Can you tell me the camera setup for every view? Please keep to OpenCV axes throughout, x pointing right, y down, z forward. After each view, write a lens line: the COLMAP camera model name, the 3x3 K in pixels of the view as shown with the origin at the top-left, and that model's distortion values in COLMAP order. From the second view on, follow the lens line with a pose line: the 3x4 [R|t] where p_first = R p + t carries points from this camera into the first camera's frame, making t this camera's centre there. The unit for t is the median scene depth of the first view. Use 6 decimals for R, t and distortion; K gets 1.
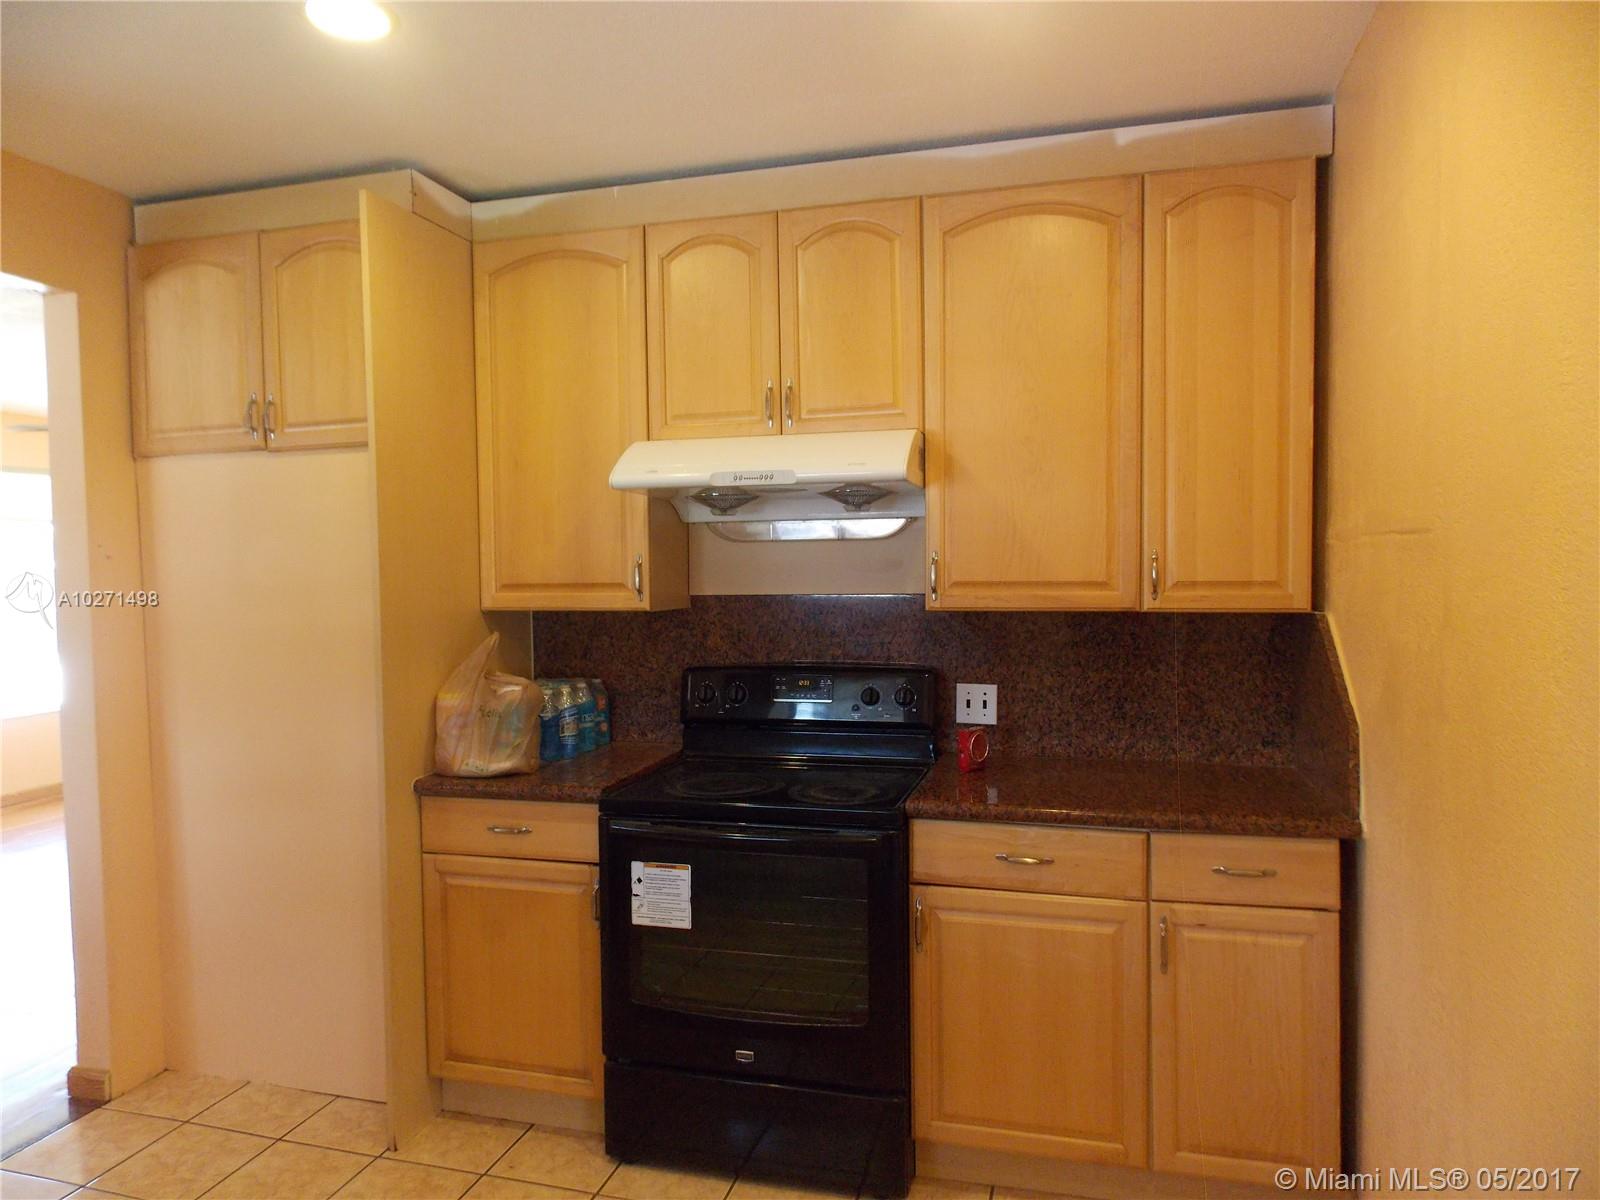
lens RADIAL K [[1051.0, 0, 798.6], [0, 1051.0, 603.5], [0, 0, 1]] dist [0.005182, 0.000476]
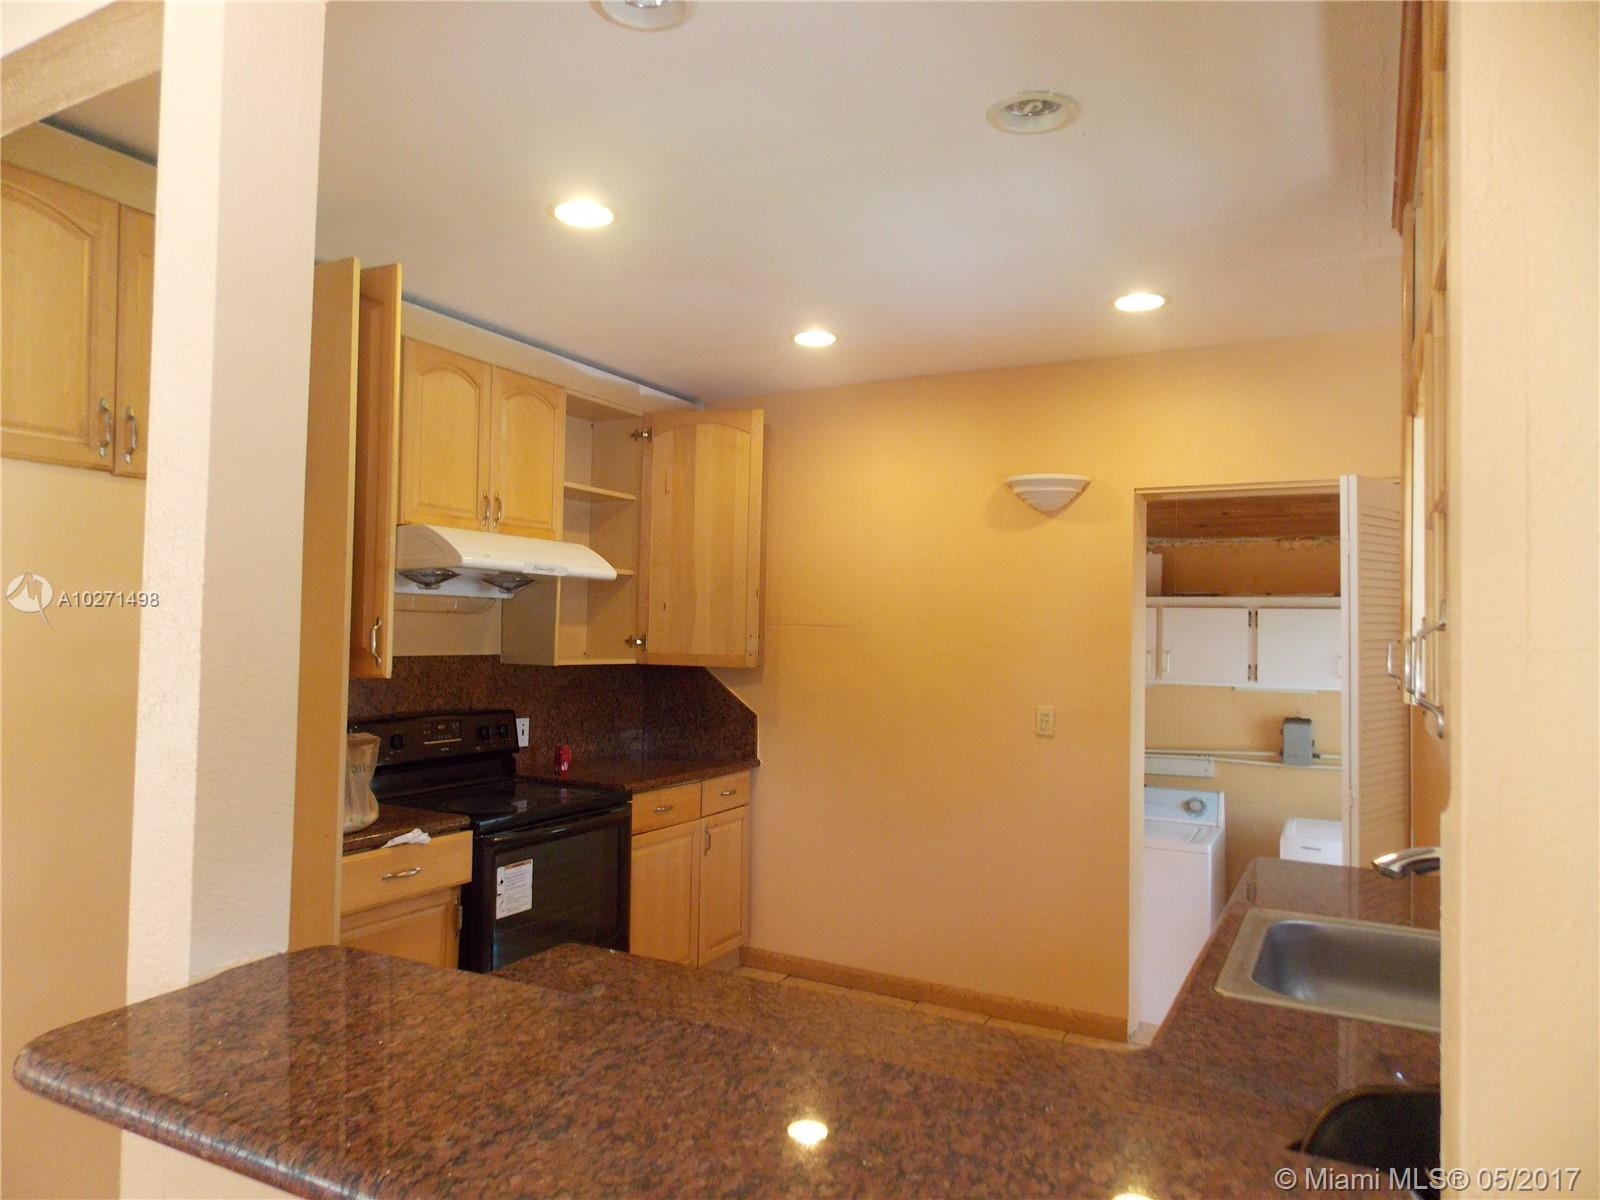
lens RADIAL K [[1051.0, 0, 798.6], [0, 1051.0, 603.5], [0, 0, 1]] dist [0.005182, 0.000476]
pose [[0.229154, 0.046978, 0.972256, -1.301039], [0.018528, 0.998443, -0.052611, 0.004816], [-0.973214, 0.030070, 0.227927, 0.360639]]
